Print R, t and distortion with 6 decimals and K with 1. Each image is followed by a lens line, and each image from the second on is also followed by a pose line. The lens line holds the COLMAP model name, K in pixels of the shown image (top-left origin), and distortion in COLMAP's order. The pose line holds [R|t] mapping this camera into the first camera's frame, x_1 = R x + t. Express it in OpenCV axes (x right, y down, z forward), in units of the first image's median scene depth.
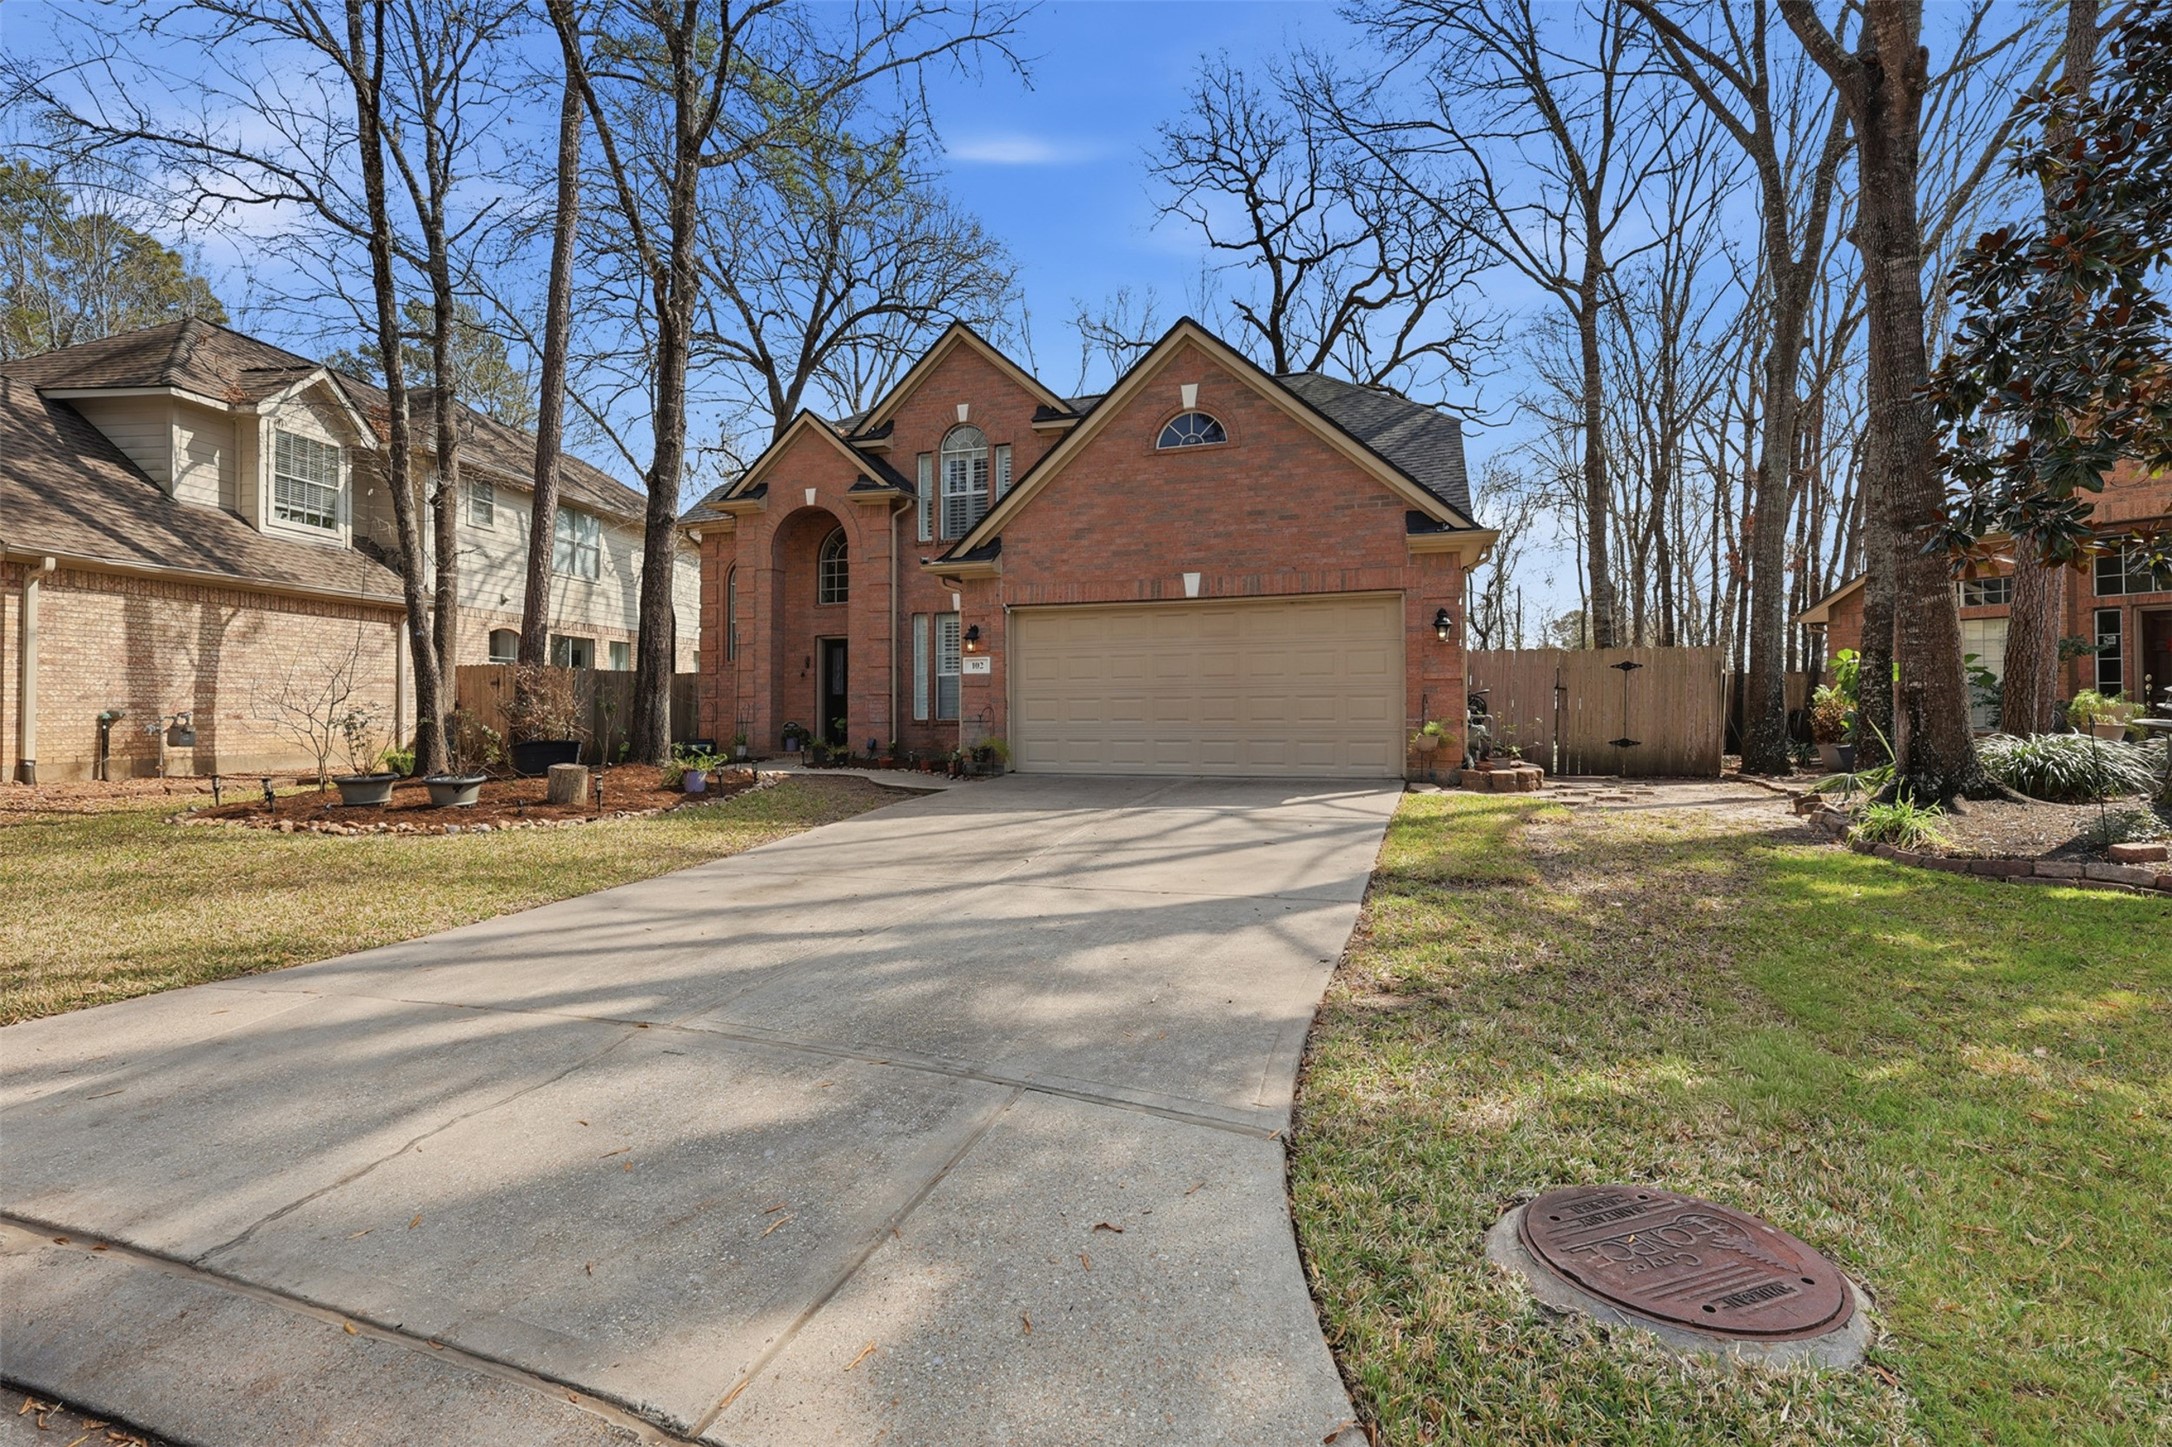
lens RADIAL K [[923.0, 0, 1086.0], [0, 923.0, 723.5], [0, 0, 1]] dist [-0.002355, -0.000300]
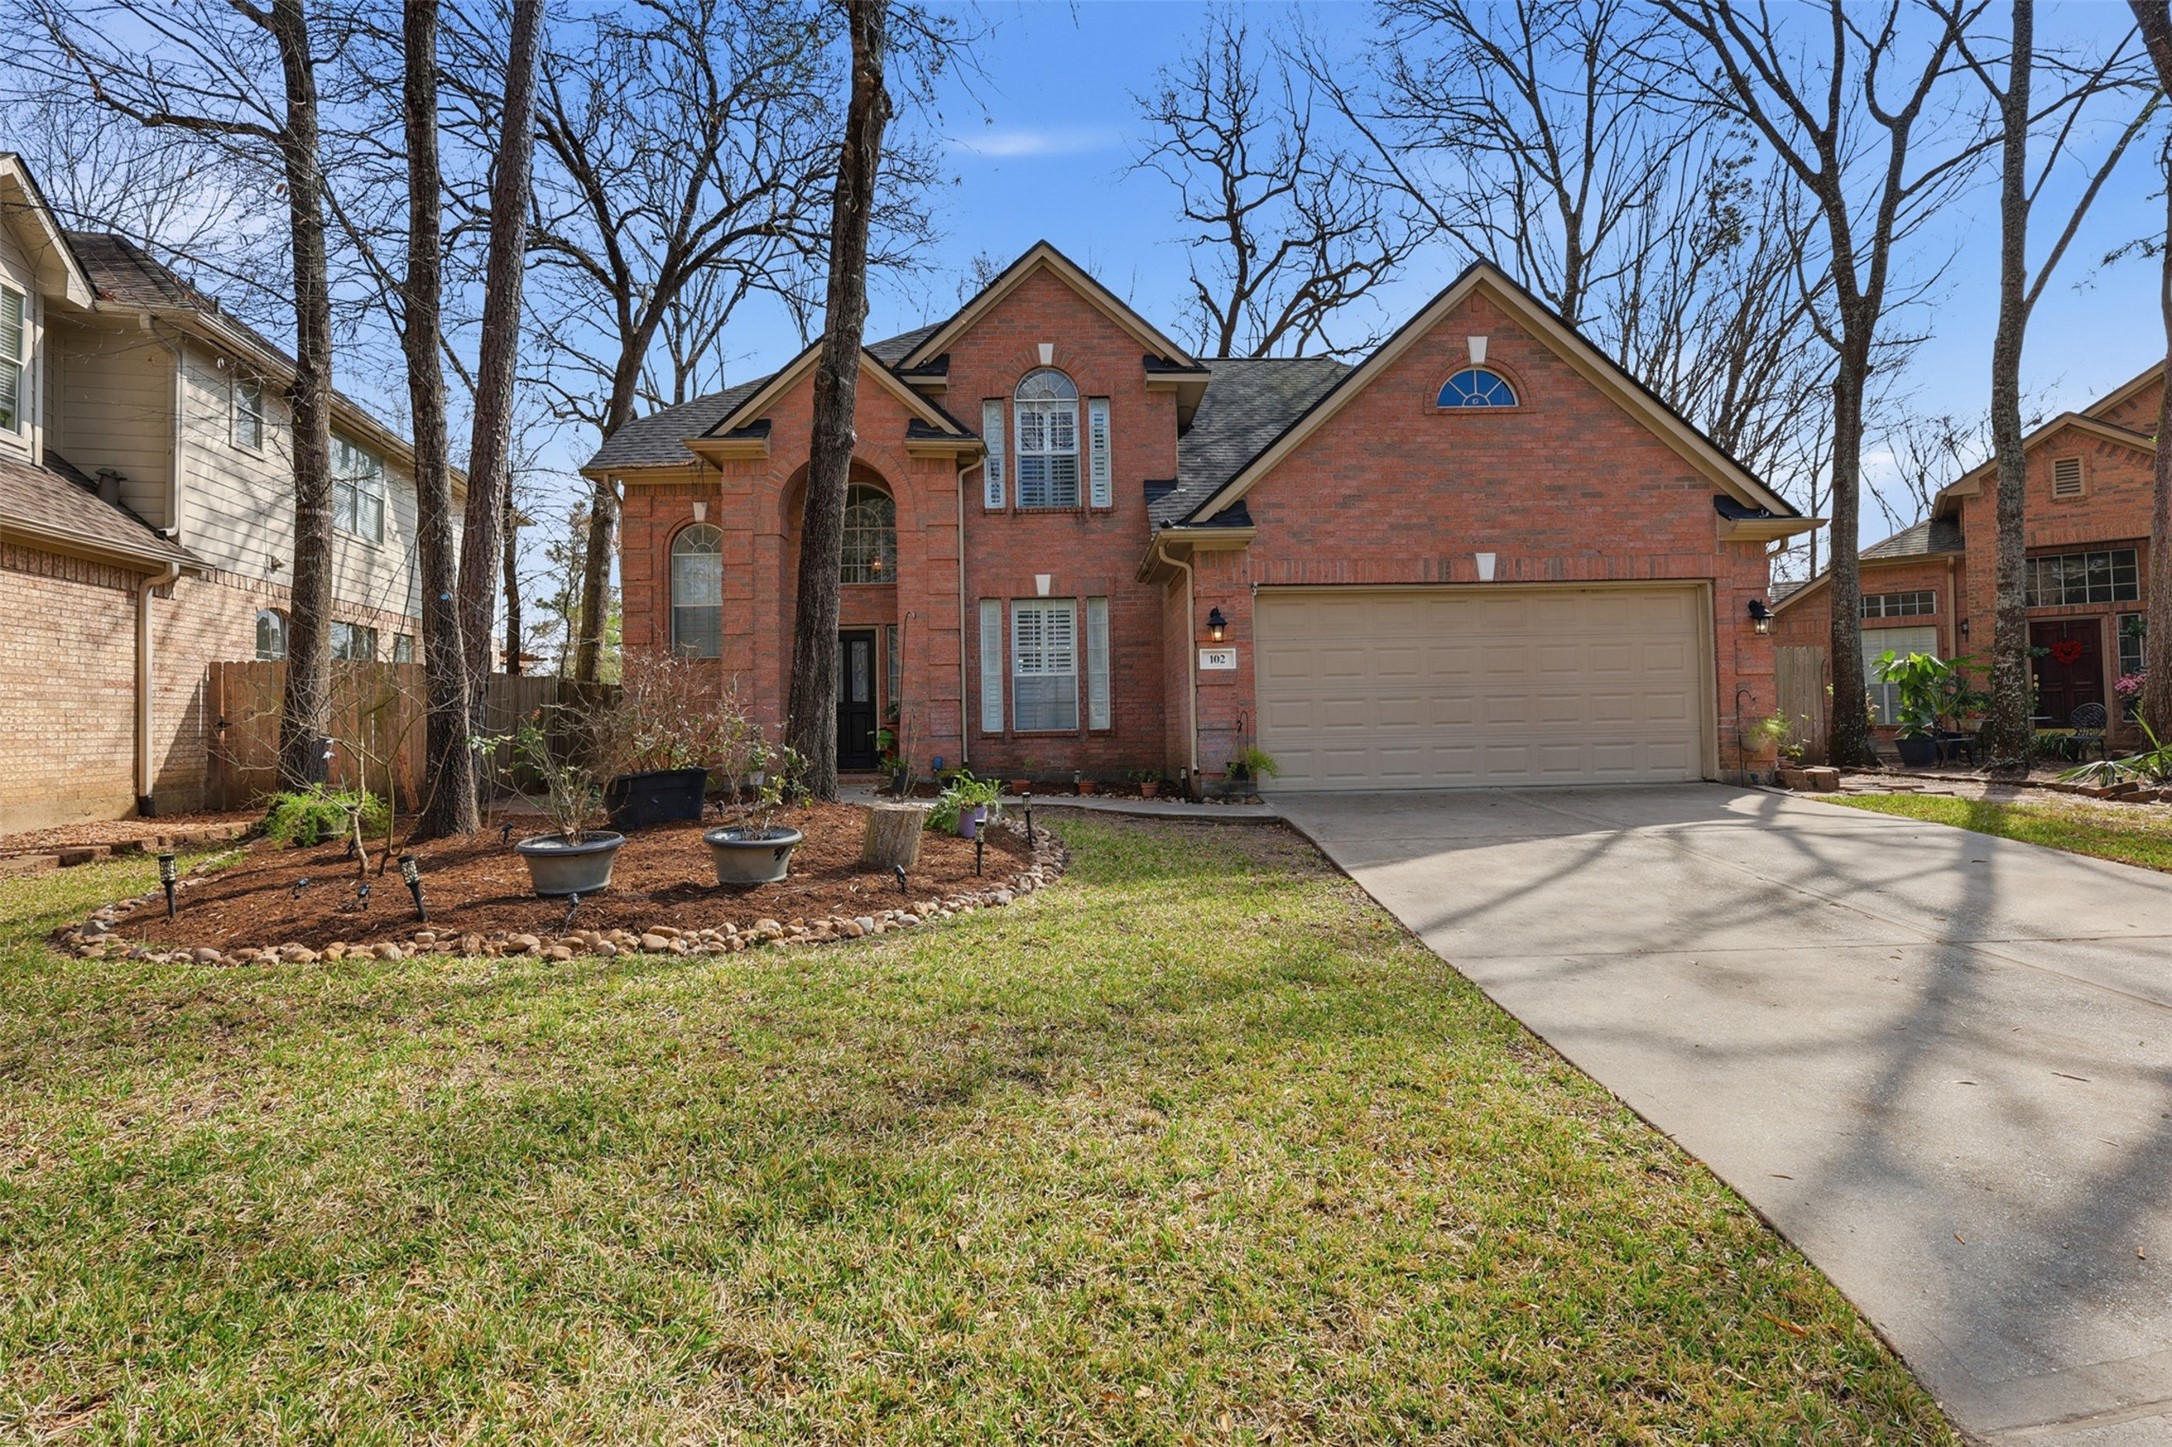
lens RADIAL K [[947.6, 0, 1086.0], [0, 947.6, 723.5], [0, 0, 1]] dist [-0.002499, 0.000370]
pose [[0.943346, -0.015873, 0.331429, -0.379757], [0.020205, 0.999749, -0.009629, -0.001296], [-0.331194, 0.015780, 0.943431, 0.202873]]
